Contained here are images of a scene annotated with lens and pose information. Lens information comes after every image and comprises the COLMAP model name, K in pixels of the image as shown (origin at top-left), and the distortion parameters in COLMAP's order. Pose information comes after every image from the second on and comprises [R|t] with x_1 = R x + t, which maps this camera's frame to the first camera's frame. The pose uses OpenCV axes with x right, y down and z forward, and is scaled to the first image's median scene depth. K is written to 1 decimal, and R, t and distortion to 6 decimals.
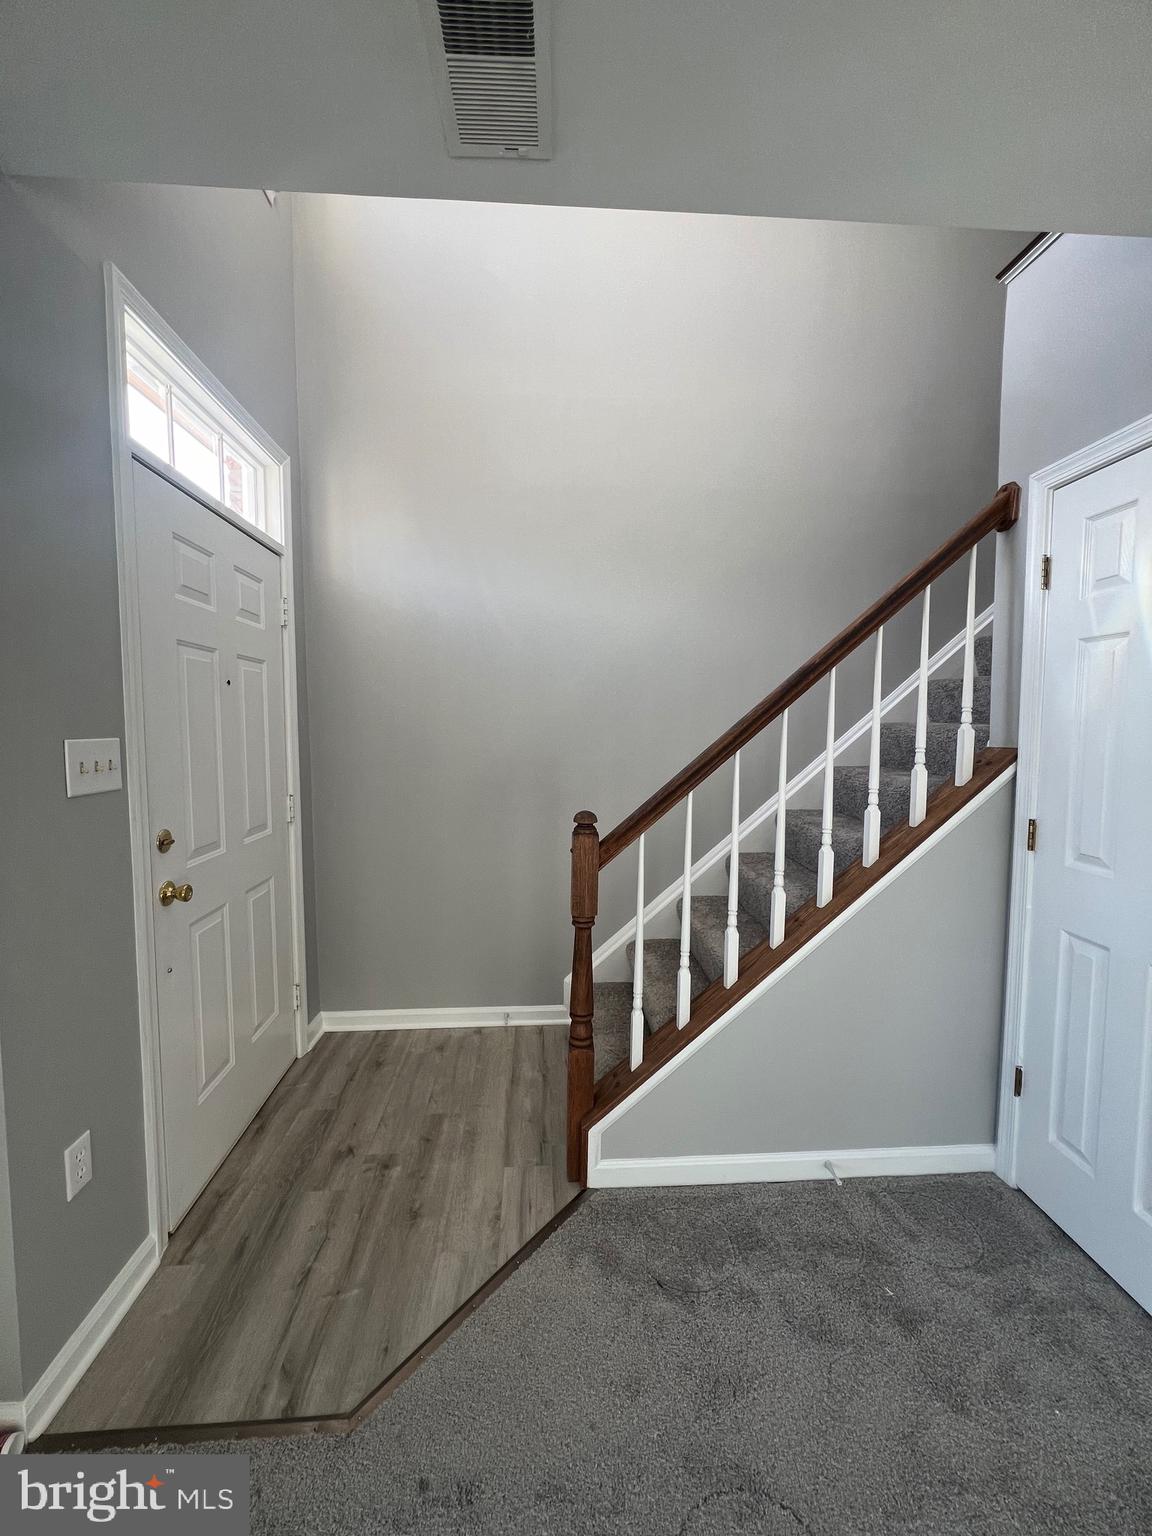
lens RADIAL K [[616.1, 0, 574.5], [0, 616.1, 768.3], [0, 0, 1]] dist [-0.000790, -0.000062]
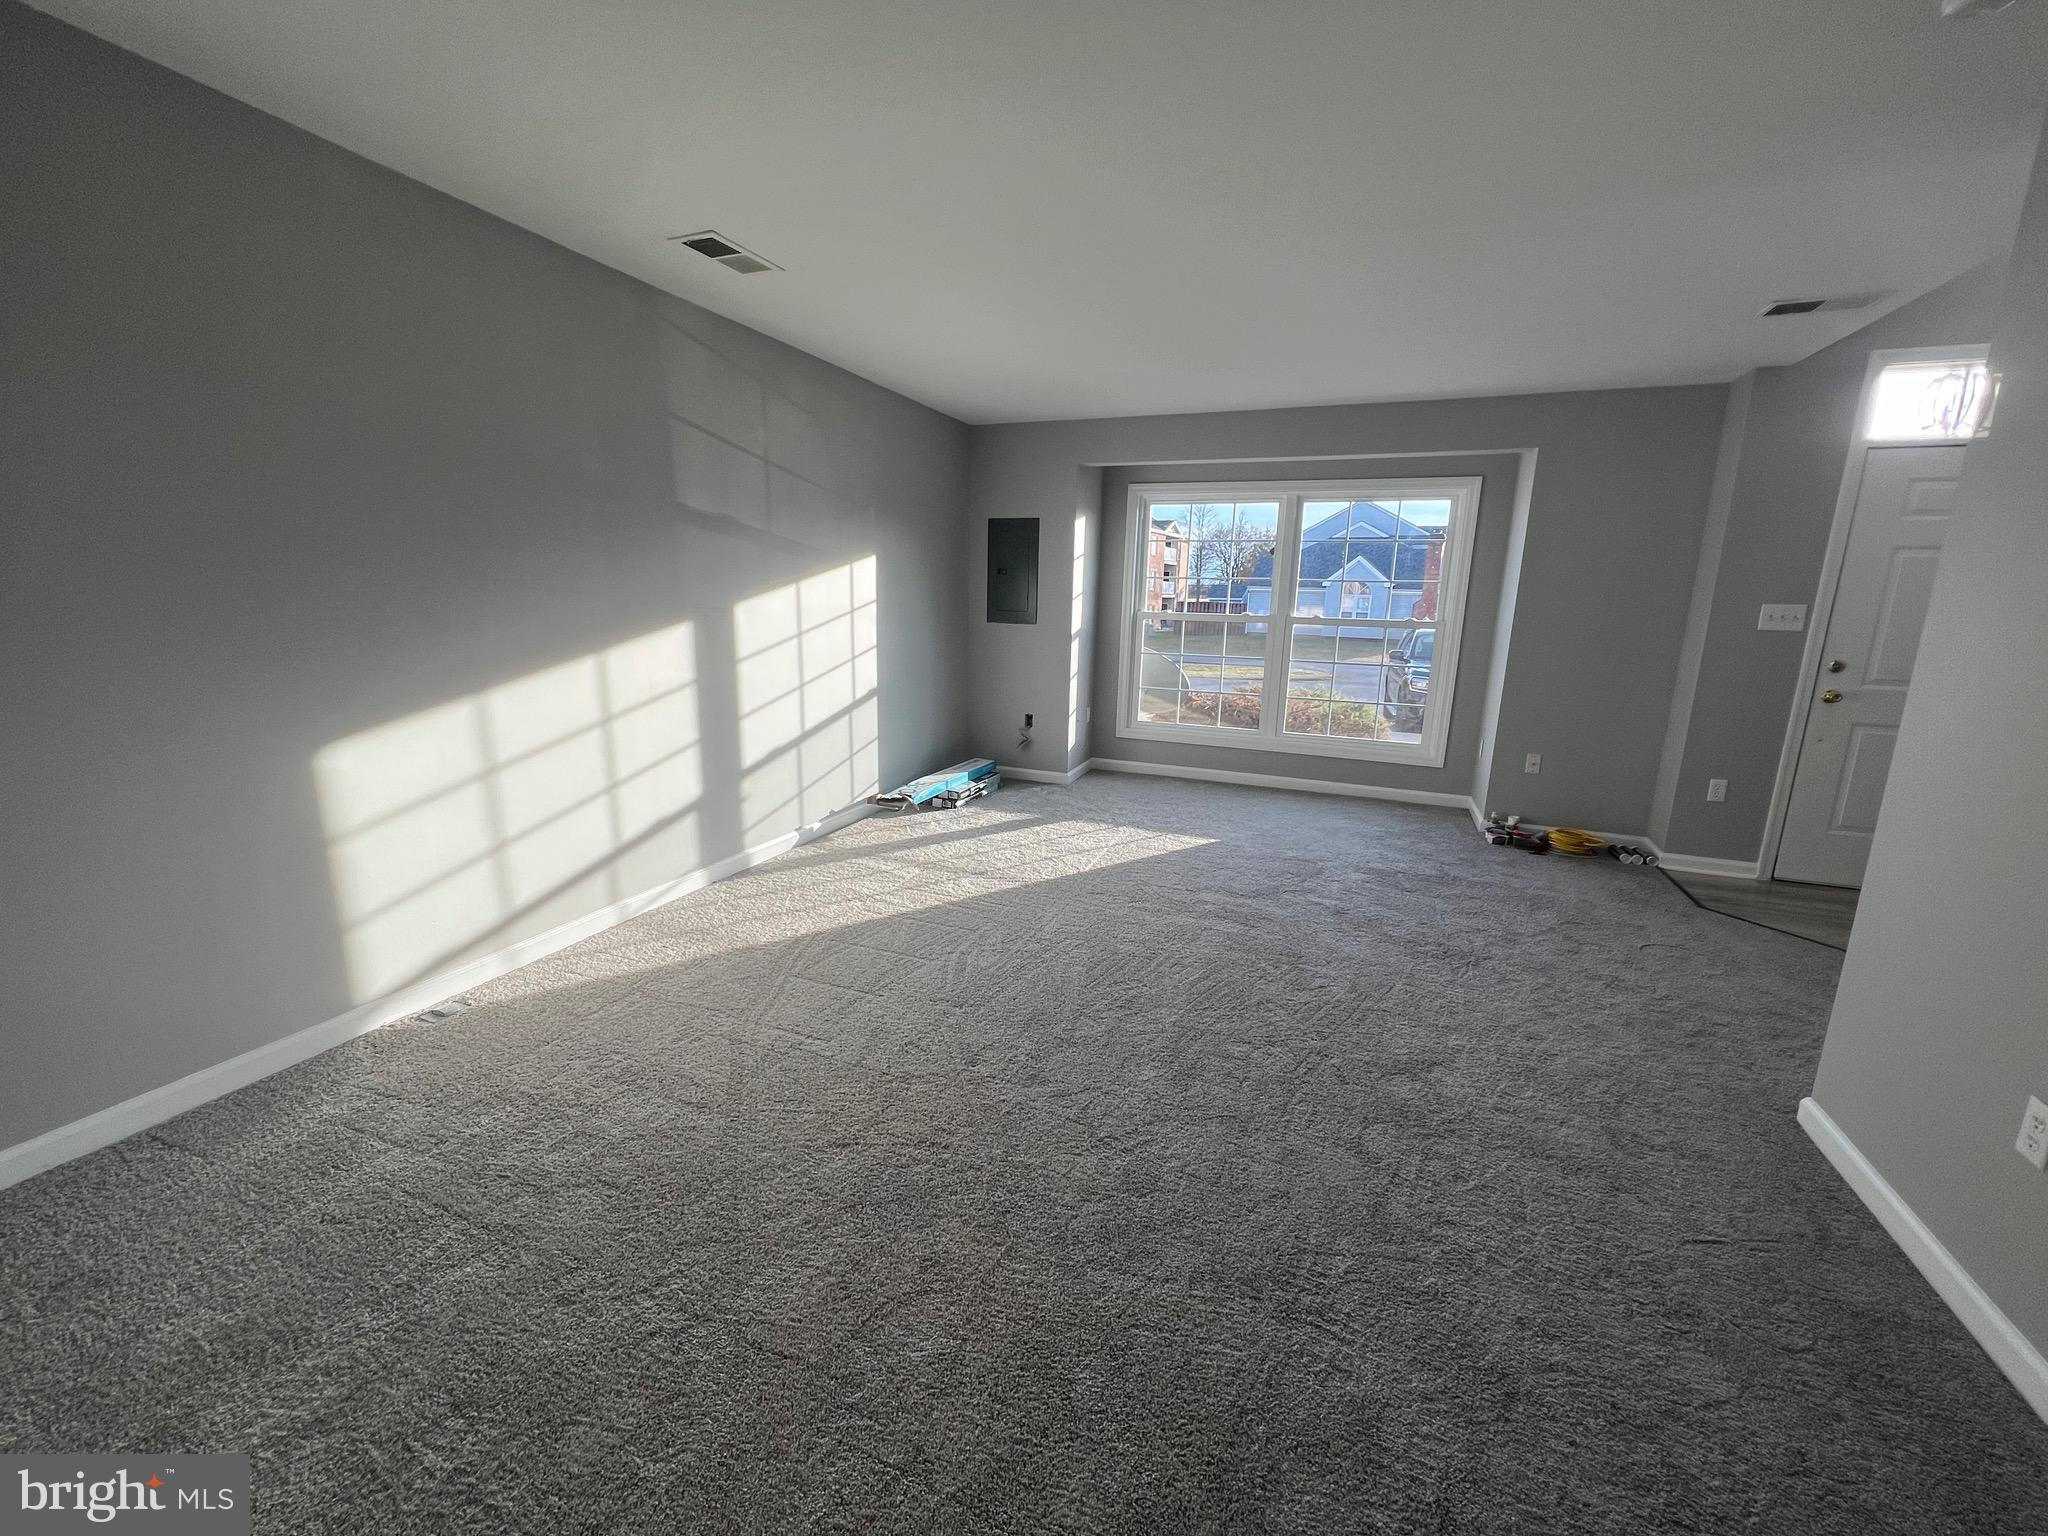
lens RADIAL K [[821.4, 0, 1019.1], [0, 821.4, 766.2], [0, 0, 1]] dist [-0.000790, -0.000062]
pose [[-0.444519, 0.167484, -0.879973, 2.623254], [-0.089796, 0.969085, 0.229806, 0.067339], [0.891257, 0.181171, -0.415737, -0.063542]]
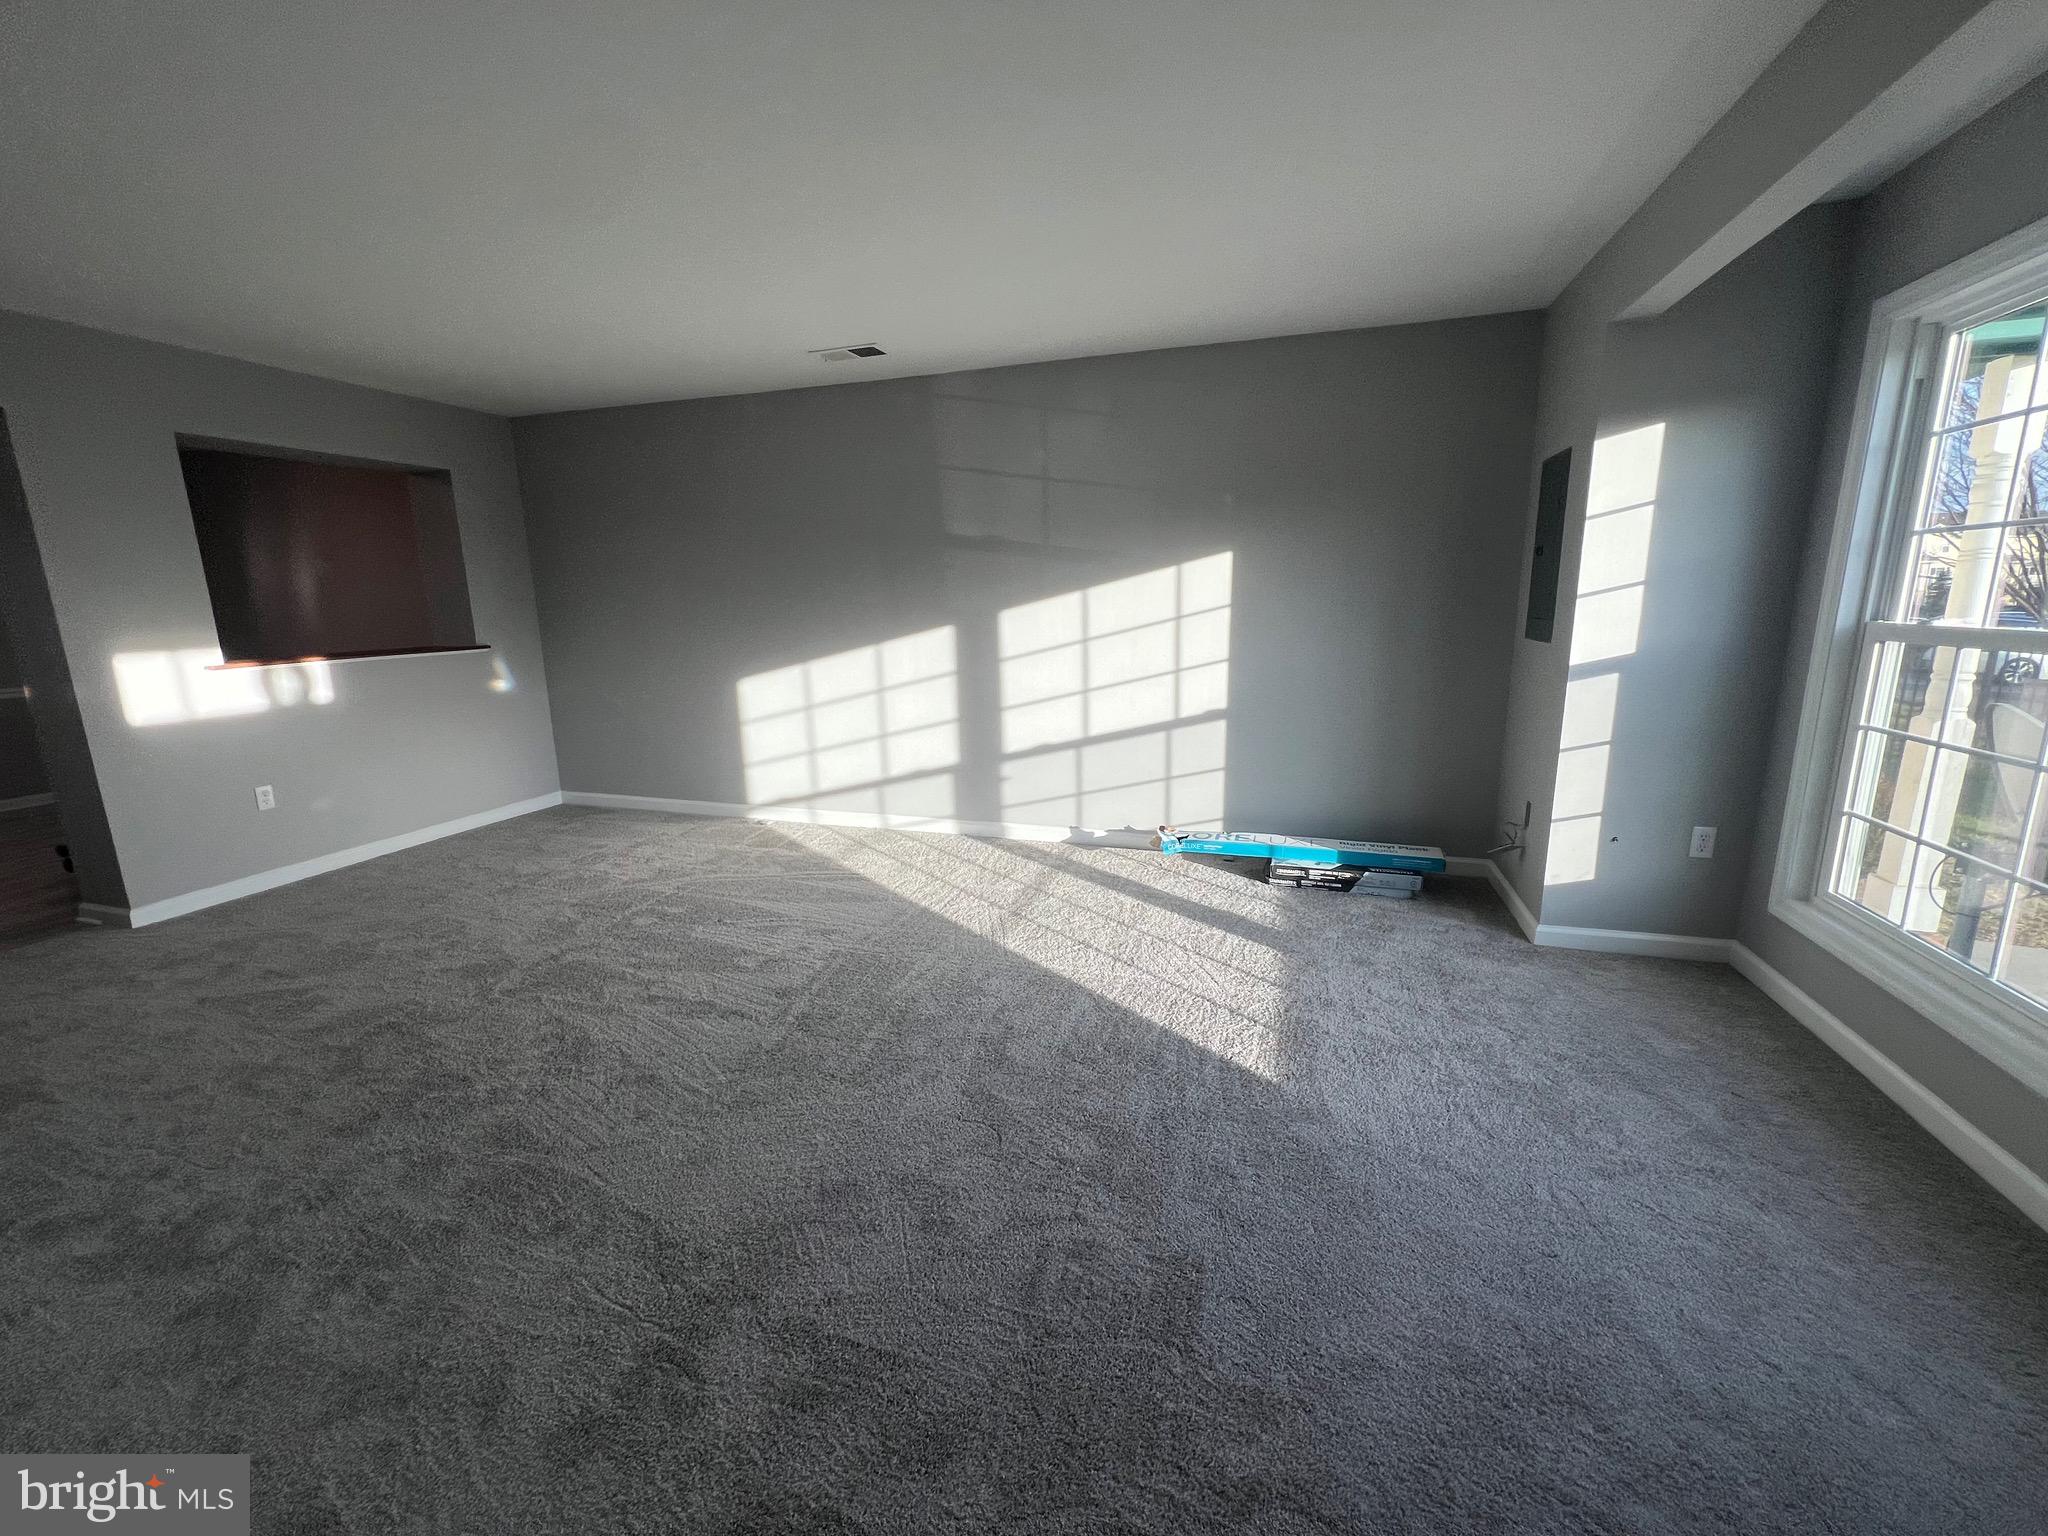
lens RADIAL K [[821.4, 0, 1019.9], [0, 821.4, 774.4], [0, 0, 1]] dist [-0.000790, -0.000062]
pose [[-0.928283, -0.071844, 0.364867, -0.257880], [0.037451, 0.958111, 0.283939, -0.024268], [-0.369983, 0.277241, -0.886708, 0.710504]]
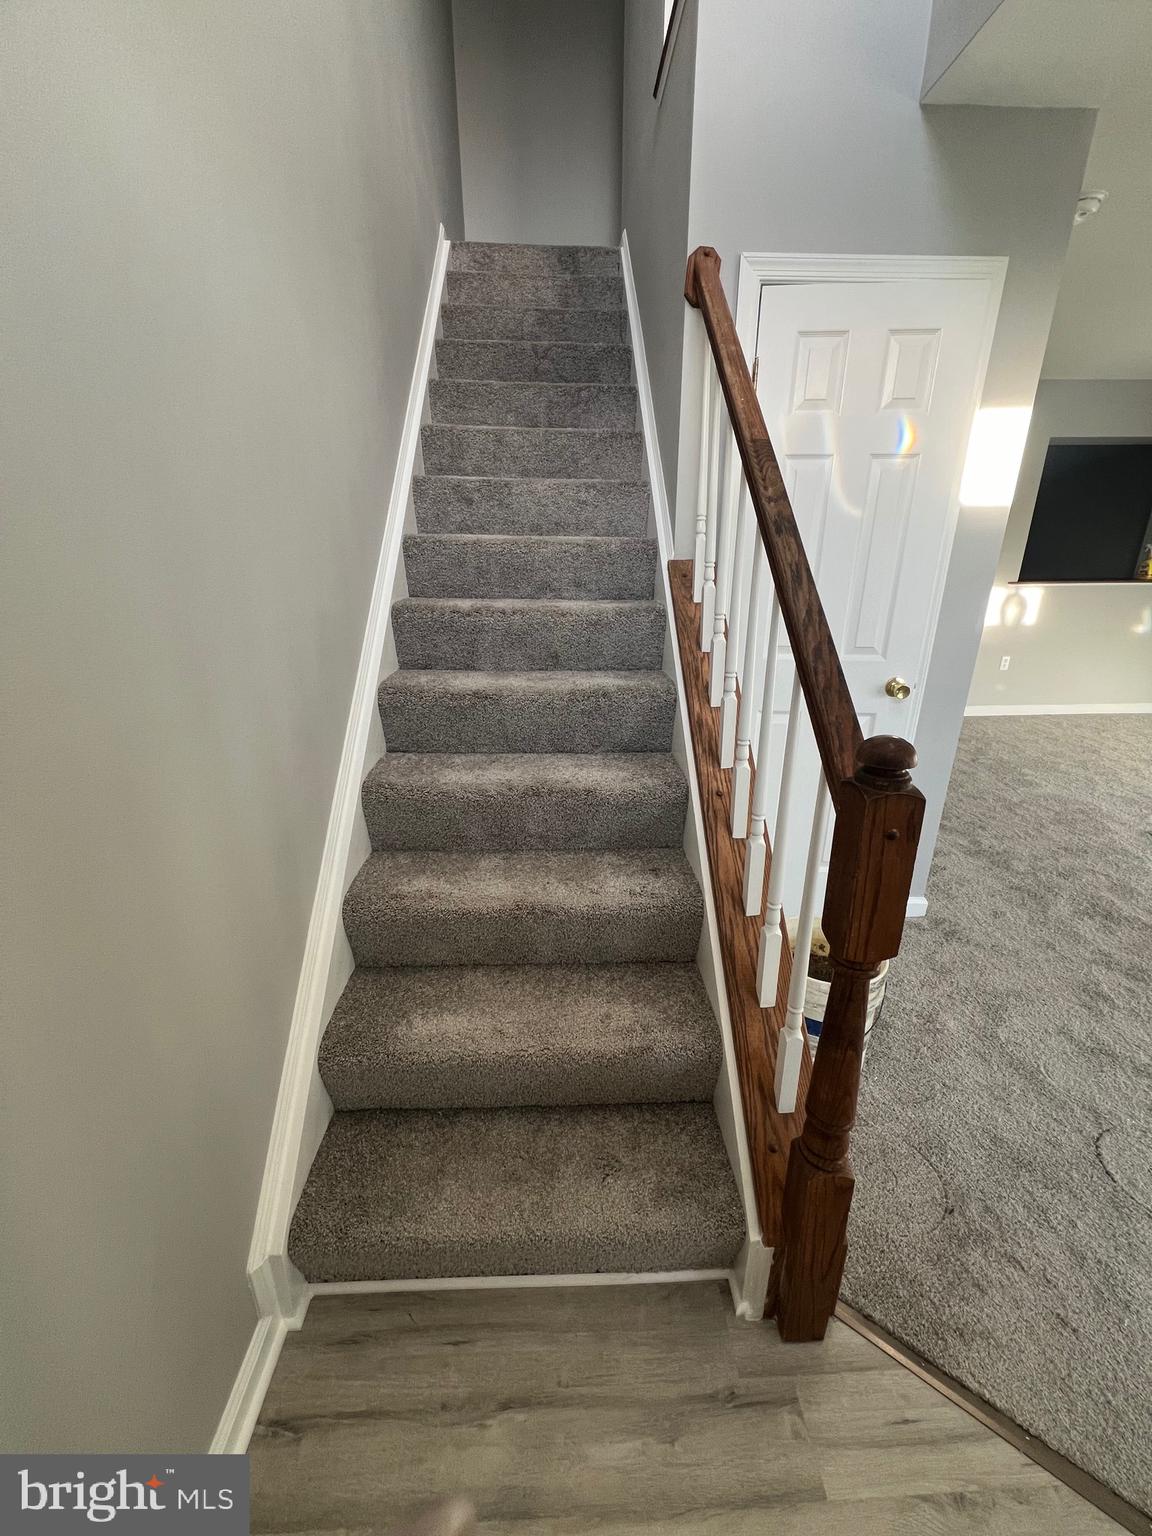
lens RADIAL K [[616.1, 0, 563.4], [0, 616.1, 773.6], [0, 0, 1]] dist [-0.000790, -0.000062]
pose [[0.030064, -0.360415, 0.932308, -0.424807], [0.079988, 0.930605, 0.357177, -0.101902], [-0.996342, 0.063836, 0.056806, 1.313174]]
